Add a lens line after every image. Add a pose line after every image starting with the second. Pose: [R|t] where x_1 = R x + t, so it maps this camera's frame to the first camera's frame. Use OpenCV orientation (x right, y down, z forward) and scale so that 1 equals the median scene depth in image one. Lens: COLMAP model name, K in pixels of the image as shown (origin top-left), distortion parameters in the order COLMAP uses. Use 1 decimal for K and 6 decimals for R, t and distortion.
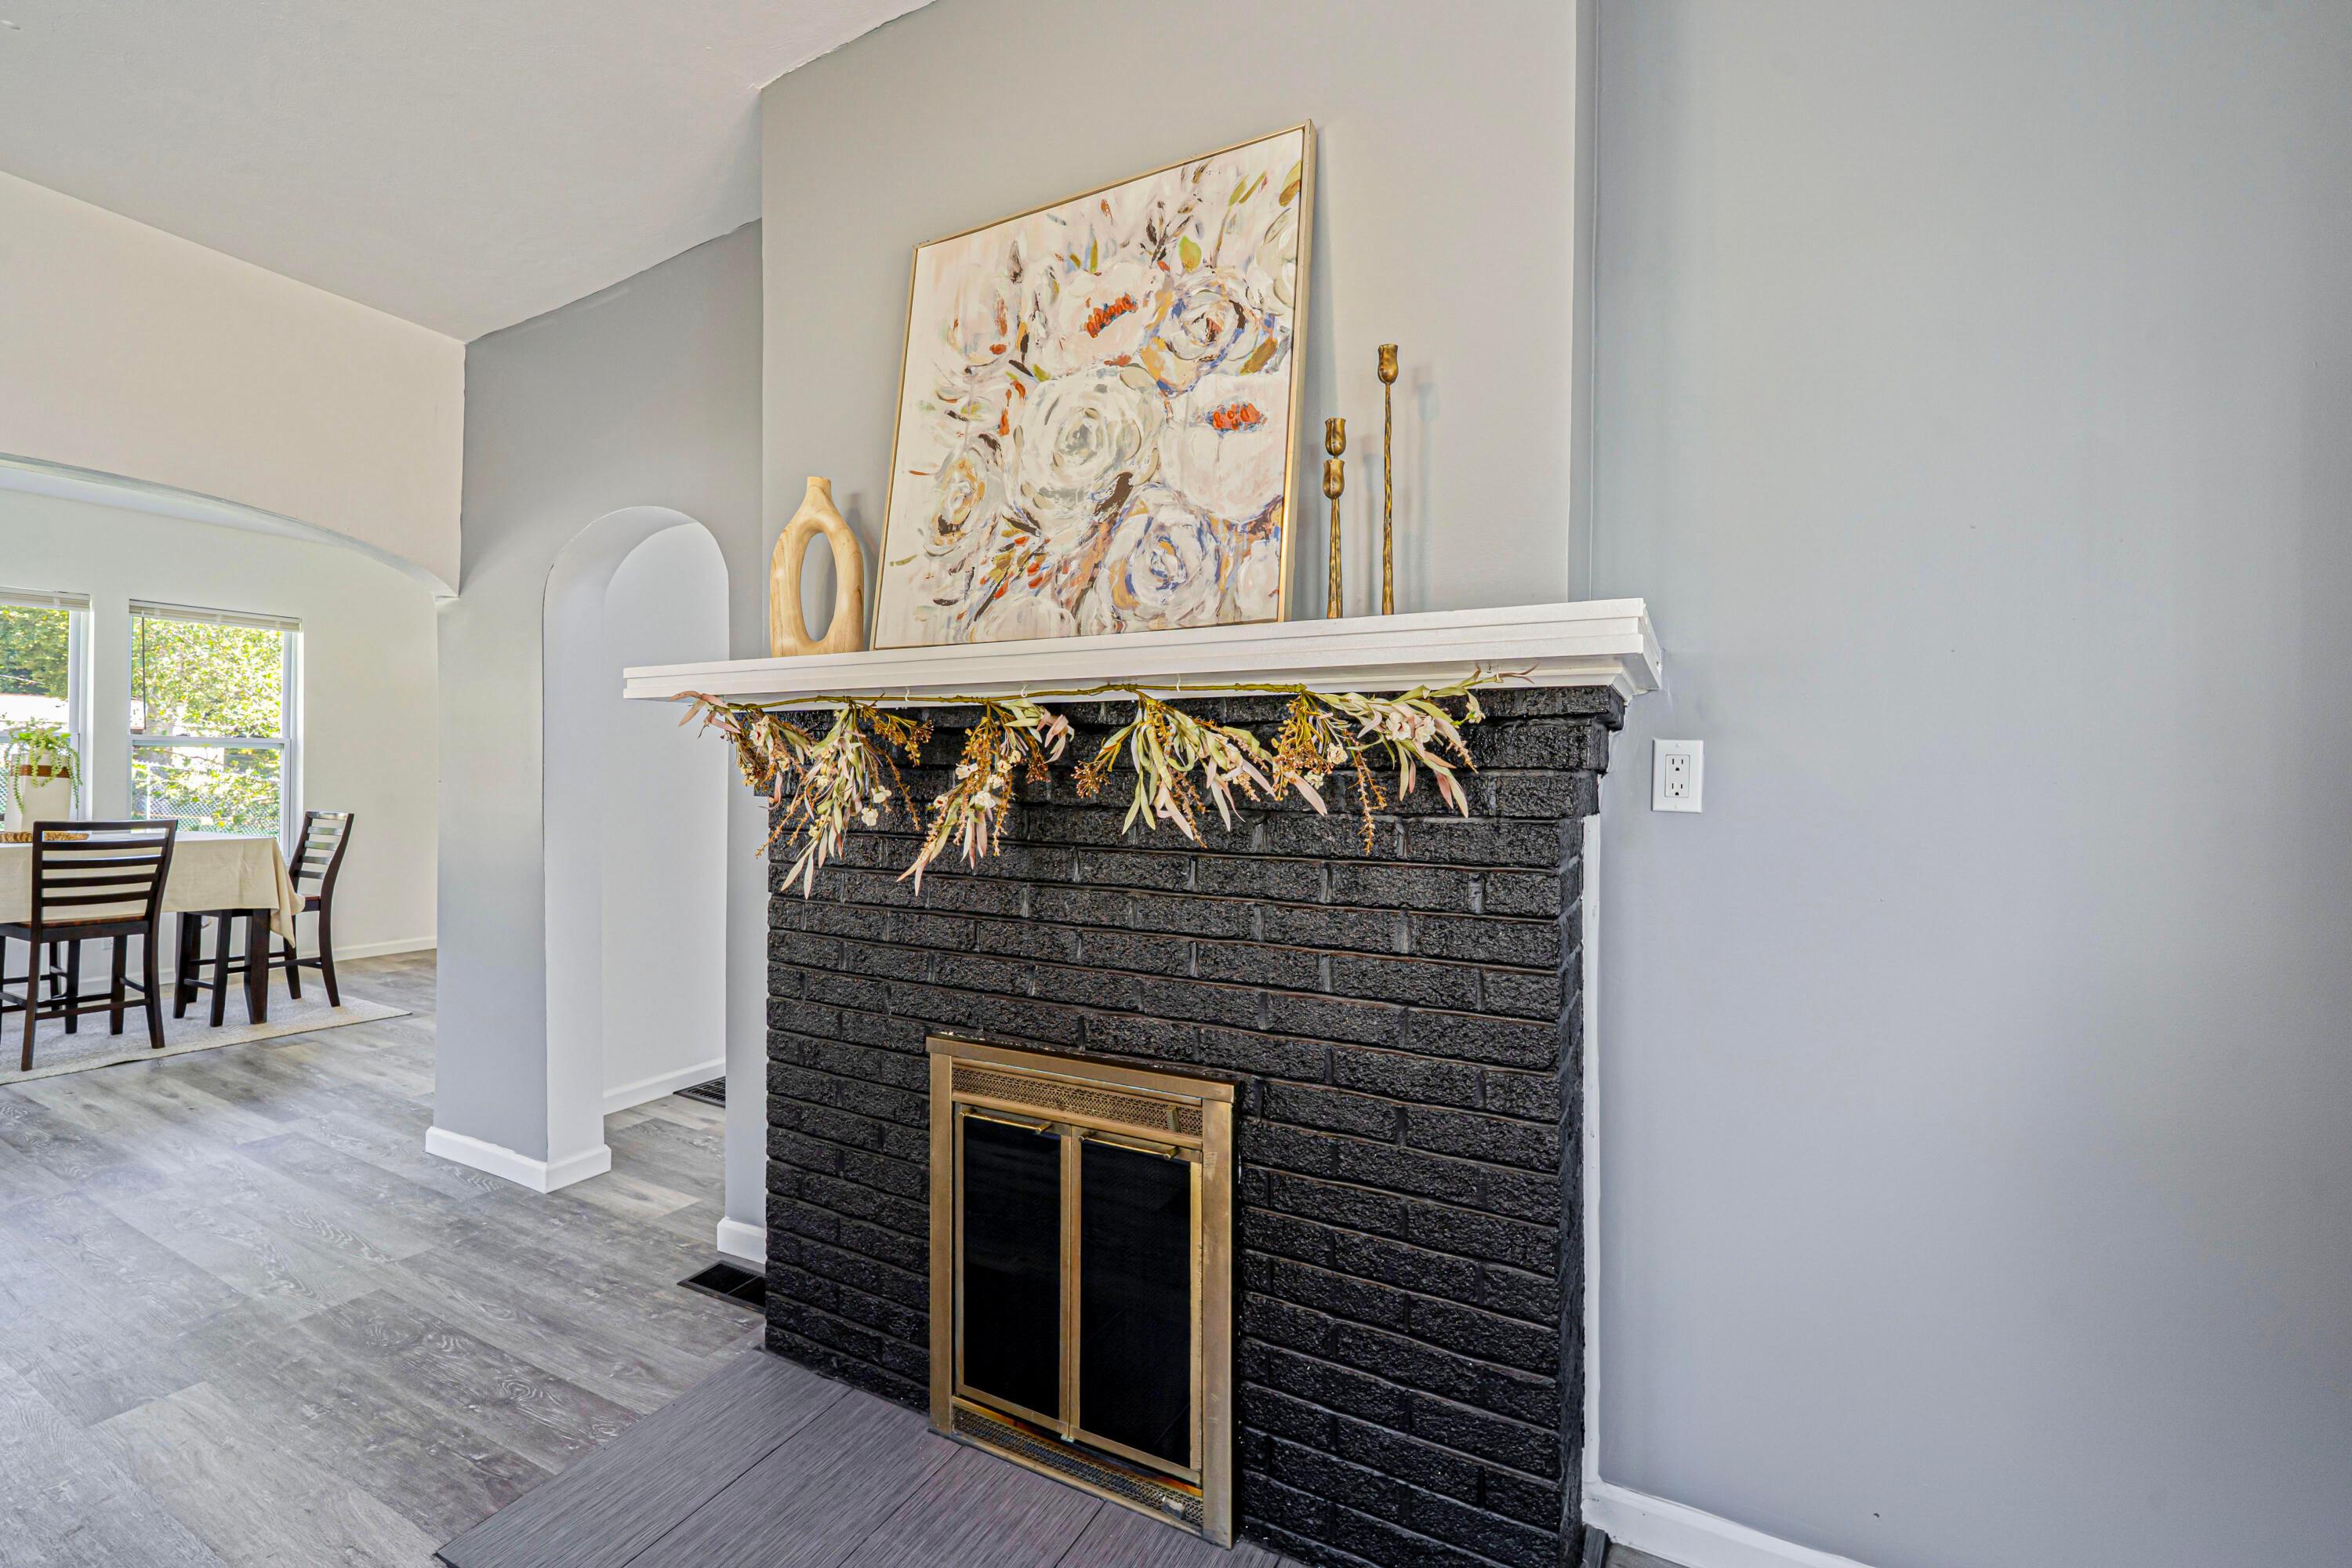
lens RADIAL K [[967.2, 0, 1168.7], [0, 967.2, 780.2], [0, 0, 1]] dist [-0.010213, -0.000381]
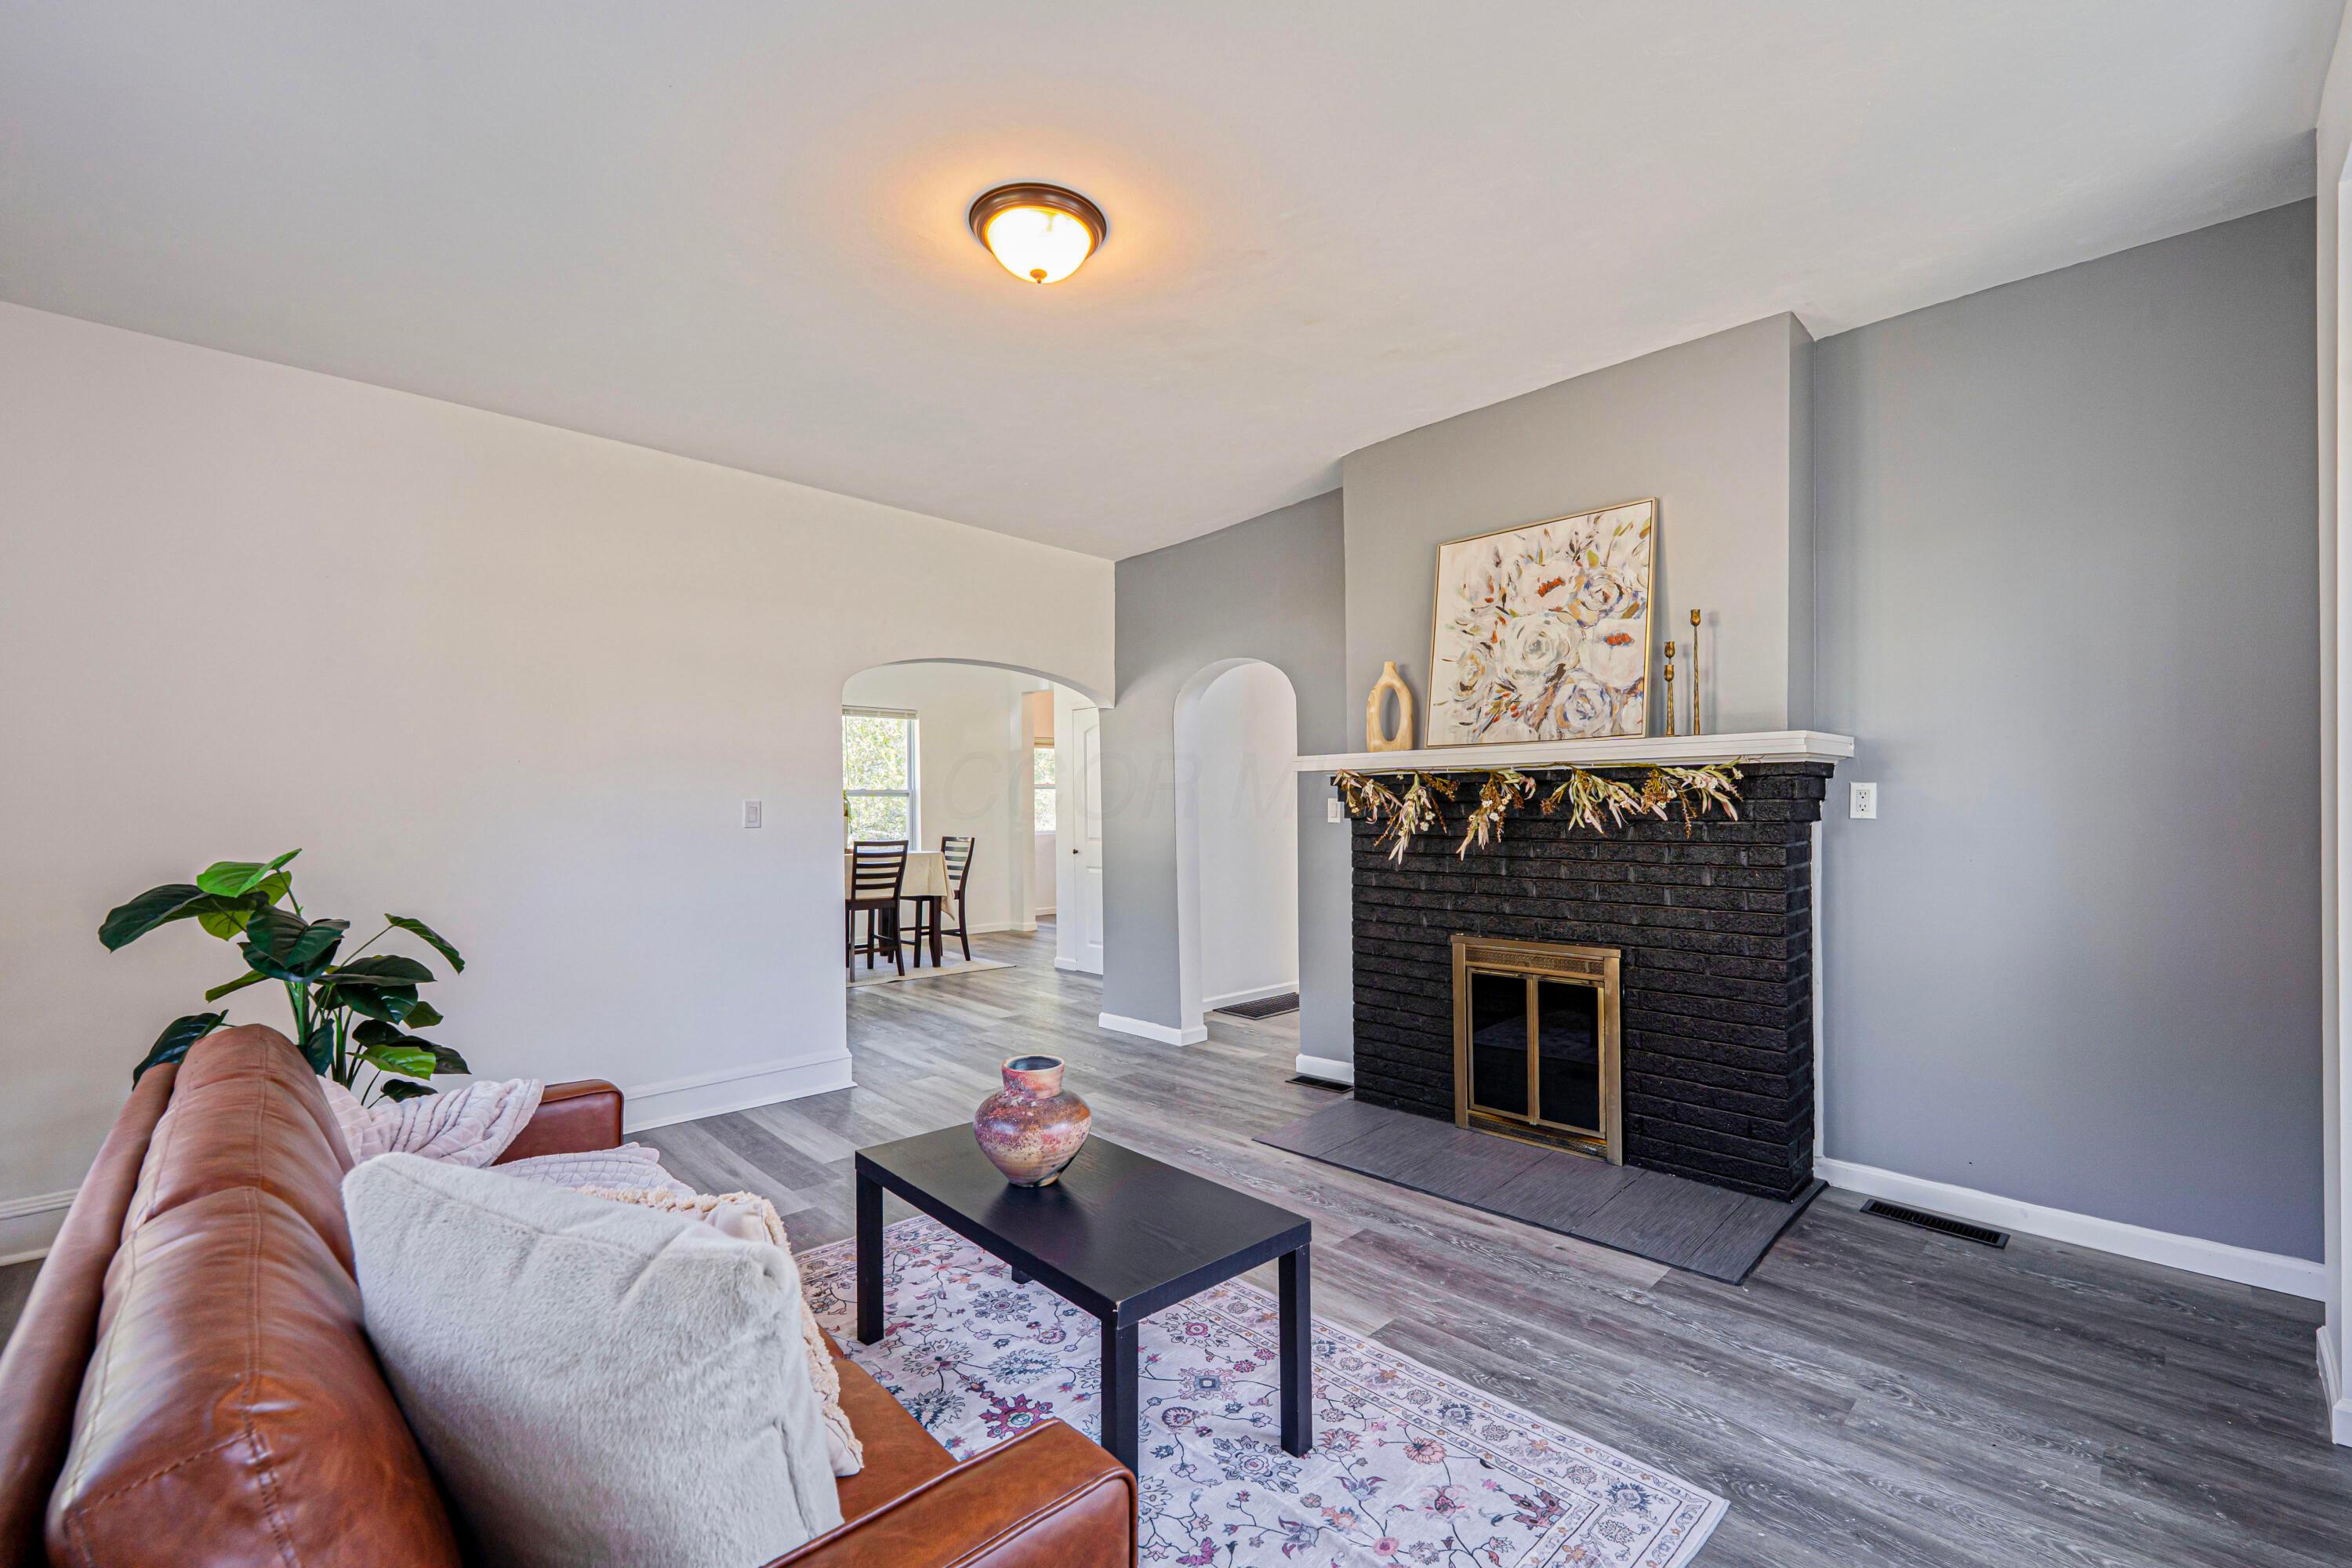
lens RADIAL K [[967.2, 0, 1165.4], [0, 967.2, 815.2], [0, 0, 1]] dist [-0.010213, -0.000381]
pose [[0.949253, -0.011484, -0.314303, -0.196254], [0.011849, 0.999930, -0.000749, 0.008771], [0.314290, -0.003013, 0.949322, -1.225846]]
